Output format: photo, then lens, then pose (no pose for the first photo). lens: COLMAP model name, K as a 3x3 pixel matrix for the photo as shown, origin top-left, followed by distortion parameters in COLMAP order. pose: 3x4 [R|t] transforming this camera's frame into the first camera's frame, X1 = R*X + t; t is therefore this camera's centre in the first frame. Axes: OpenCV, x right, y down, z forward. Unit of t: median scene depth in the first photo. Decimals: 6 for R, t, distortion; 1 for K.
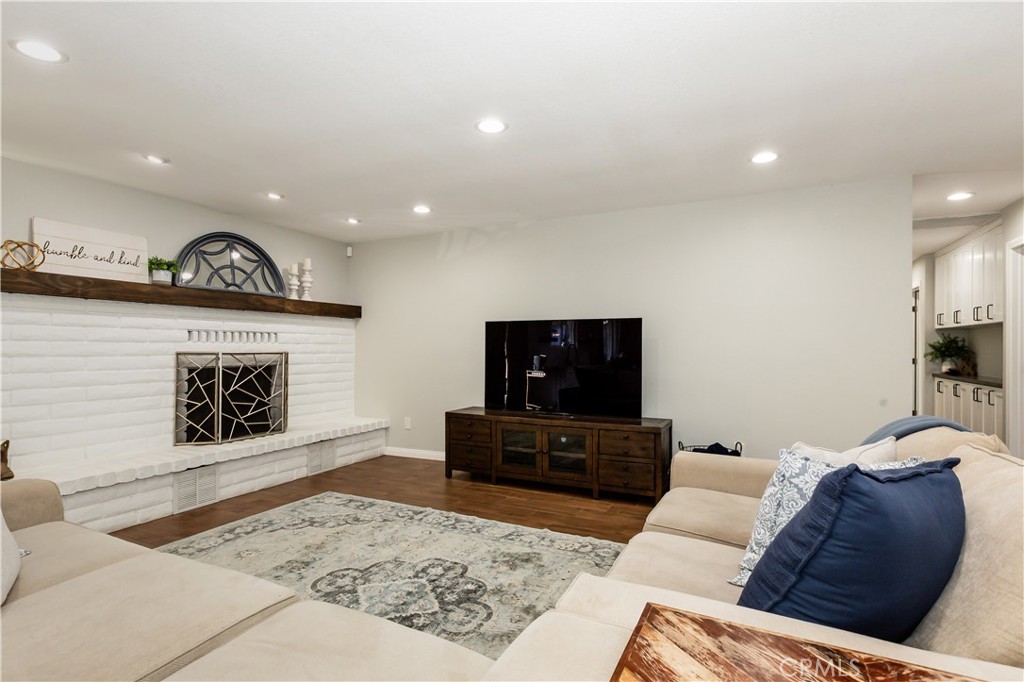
lens RADIAL K [[496.0, 0, 513.3], [0, 496.0, 329.9], [0, 0, 1]] dist [0.000869, -0.000138]
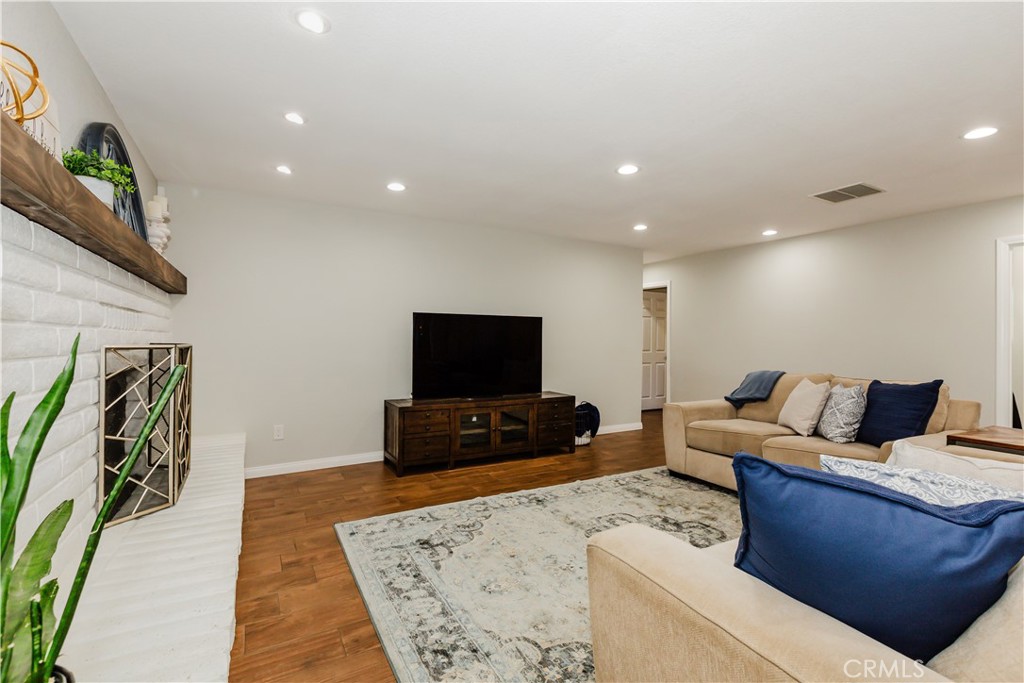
lens RADIAL K [[451.1, 0, 508.3], [0, 451.1, 335.6], [0, 0, 1]] dist [0.003212, 0.000144]
pose [[0.572500, 0.009475, 0.819850, -0.830148], [-0.042859, 0.998912, 0.018384, 0.007503], [-0.818784, -0.045663, 0.572283, 0.404899]]
